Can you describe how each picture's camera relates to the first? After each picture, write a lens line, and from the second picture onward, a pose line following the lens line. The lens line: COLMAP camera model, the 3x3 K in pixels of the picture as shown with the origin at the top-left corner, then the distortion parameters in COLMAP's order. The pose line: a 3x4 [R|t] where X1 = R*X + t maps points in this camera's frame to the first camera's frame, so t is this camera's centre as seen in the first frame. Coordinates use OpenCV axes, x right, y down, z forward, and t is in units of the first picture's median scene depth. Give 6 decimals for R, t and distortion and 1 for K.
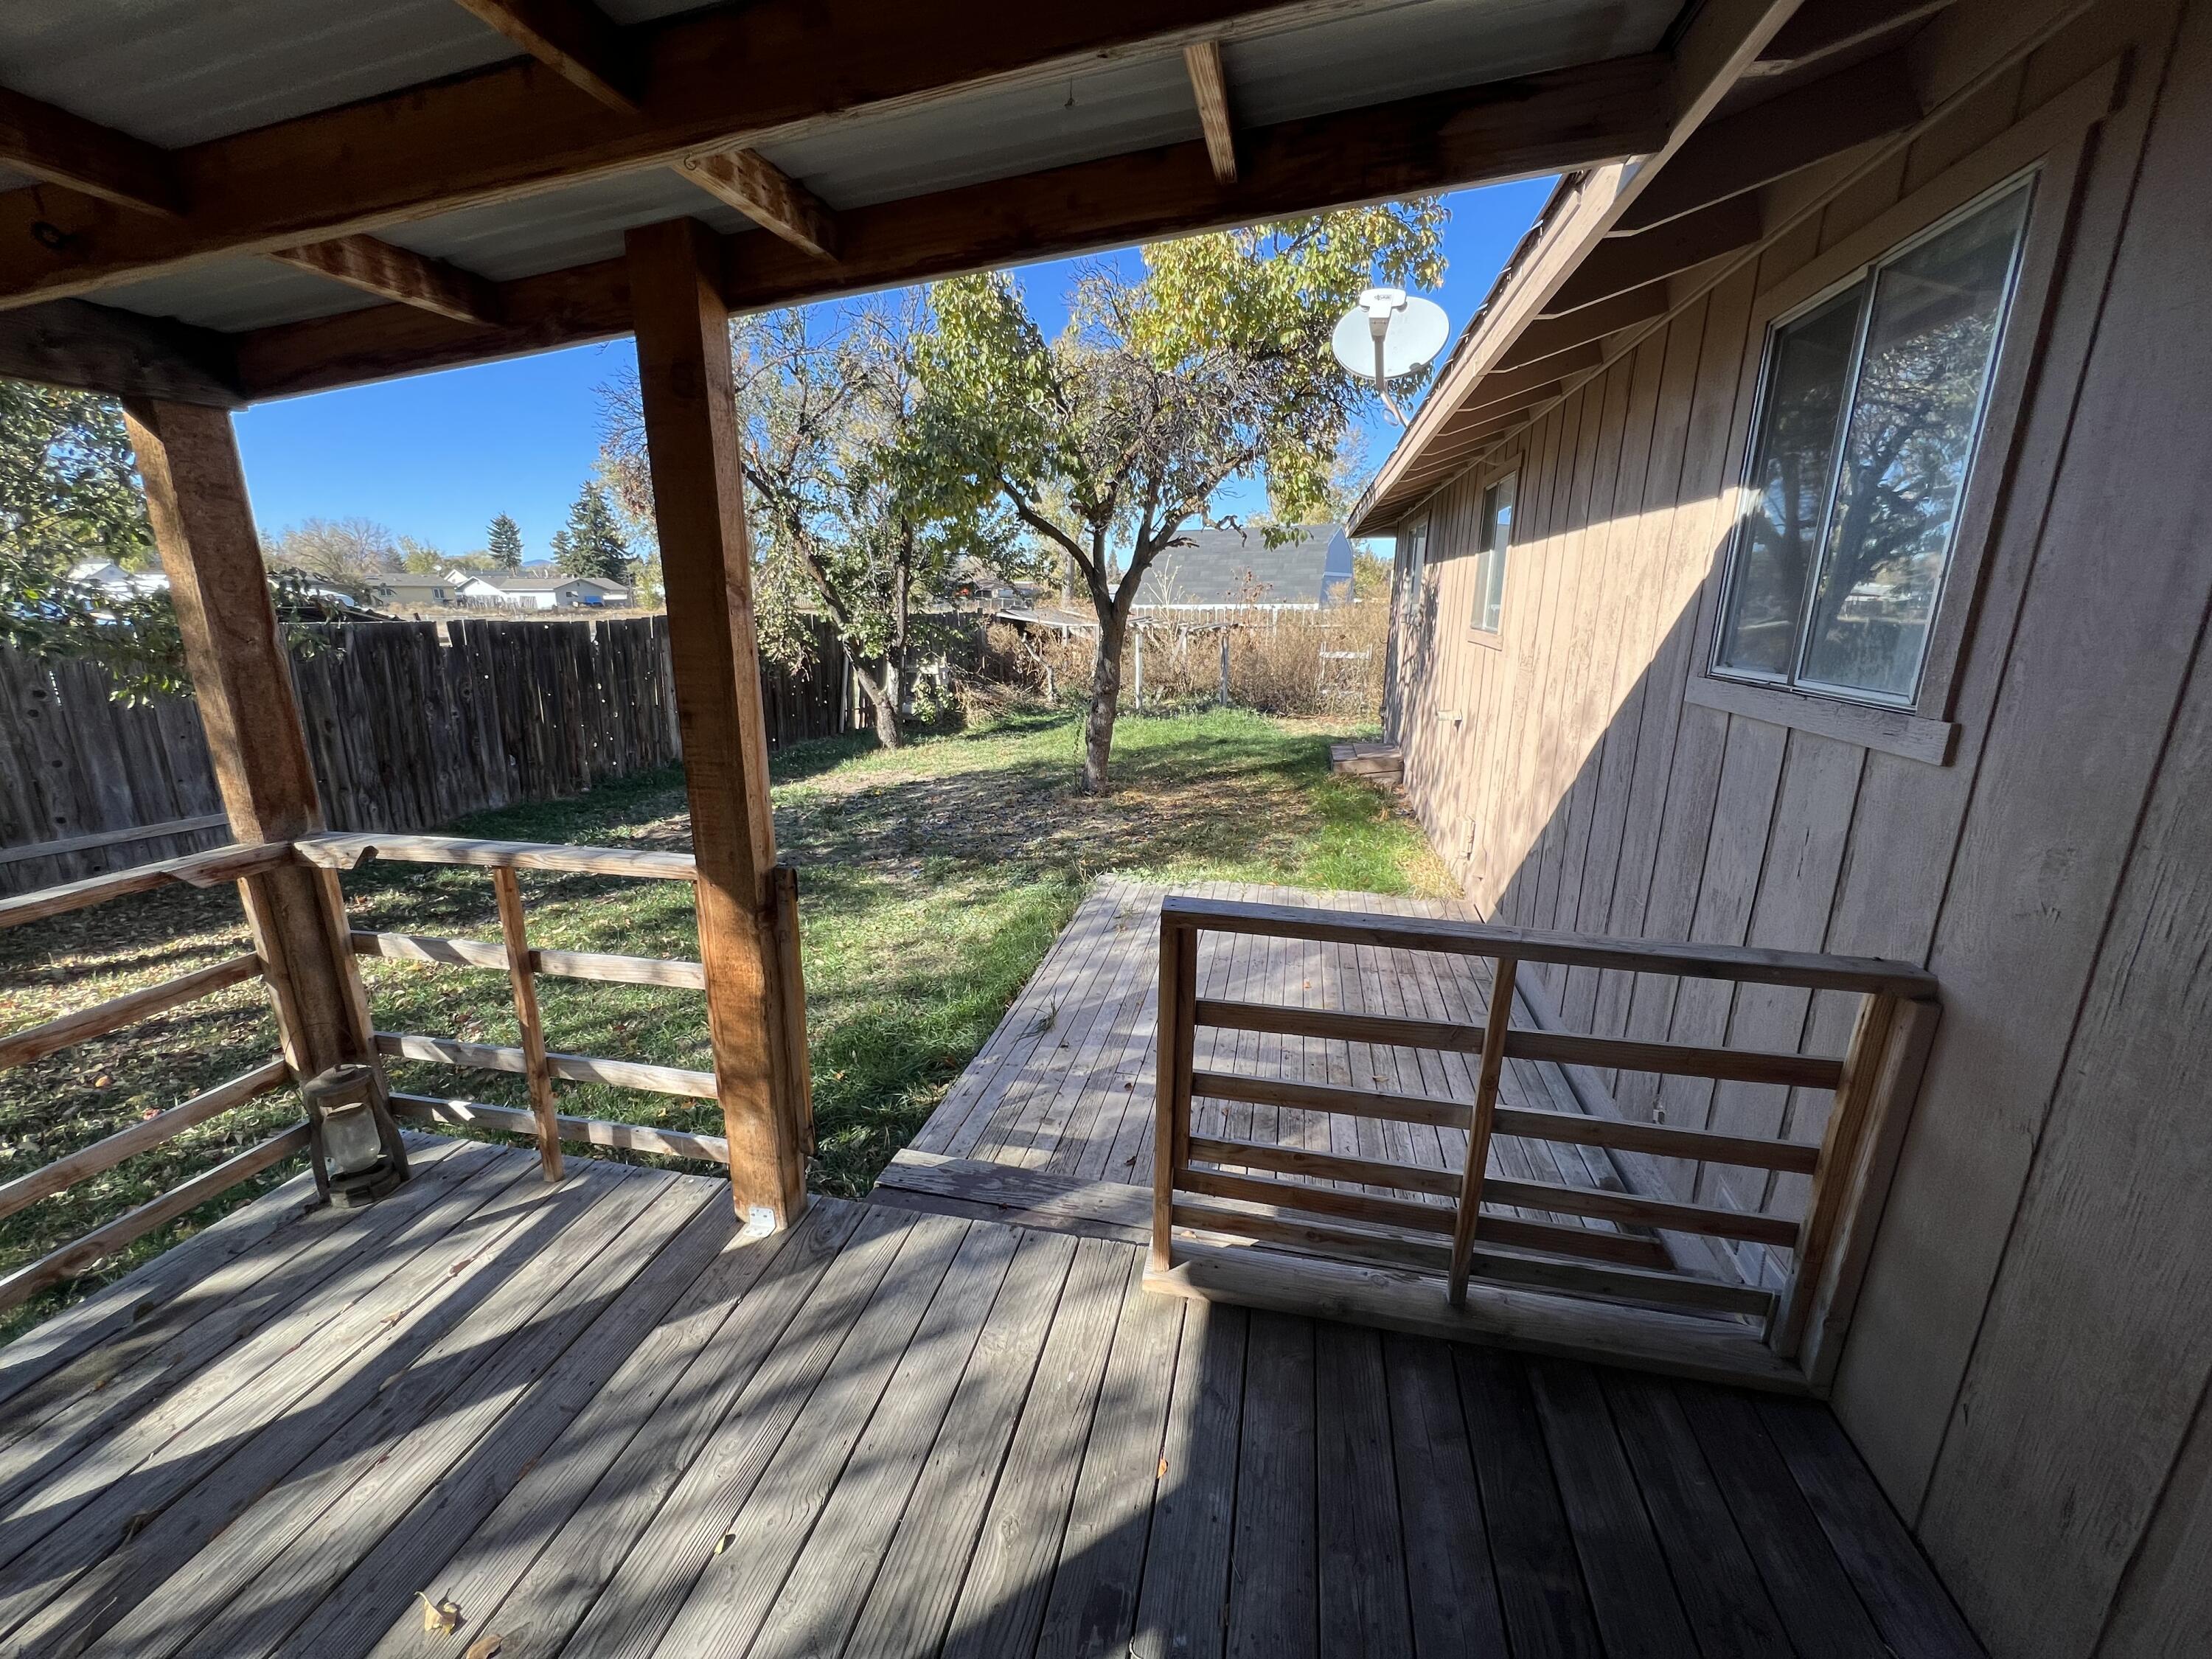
lens RADIAL K [[880.5, 0, 1106.0], [0, 880.5, 829.5], [0, 0, 1]] dist [0.000022, -0.000007]
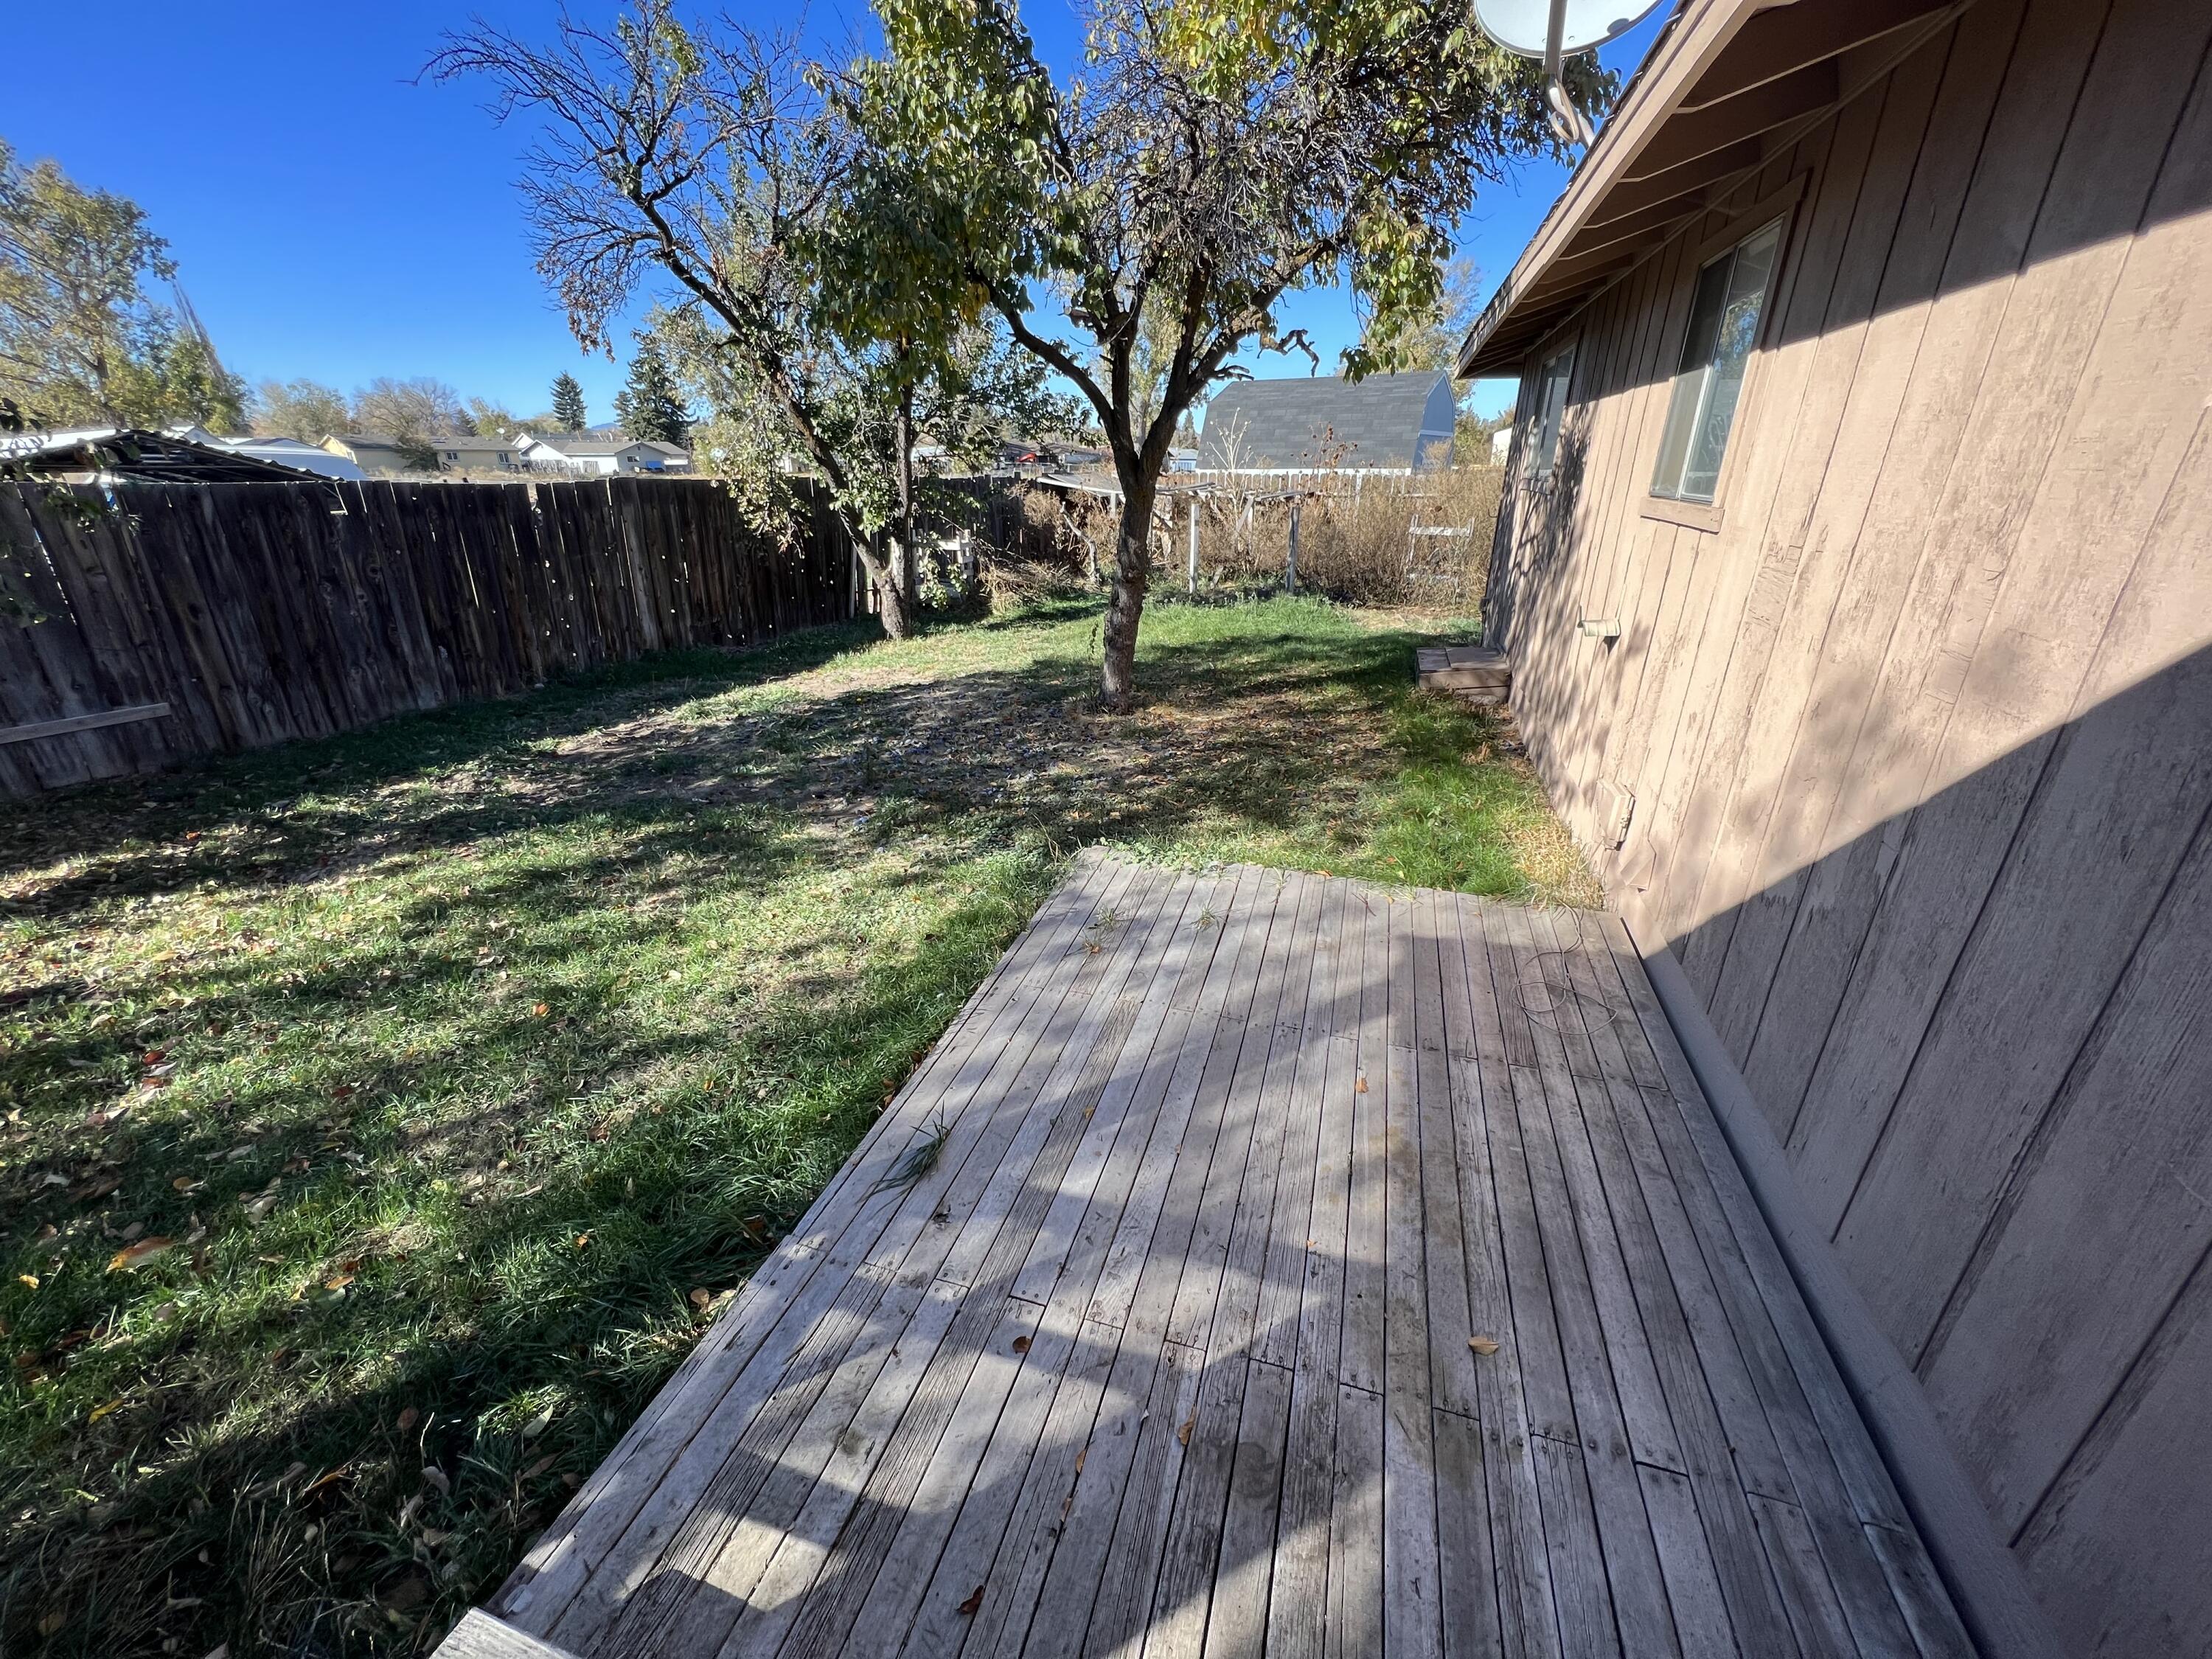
lens RADIAL K [[880.5, 0, 1106.0], [0, 880.5, 829.5], [0, 0, 1]] dist [0.000022, -0.000007]
pose [[0.996847, 0.032255, -0.072496, 0.042287], [-0.022152, 0.990452, 0.136064, -0.041766], [0.076193, -0.134030, 0.988044, 0.191866]]
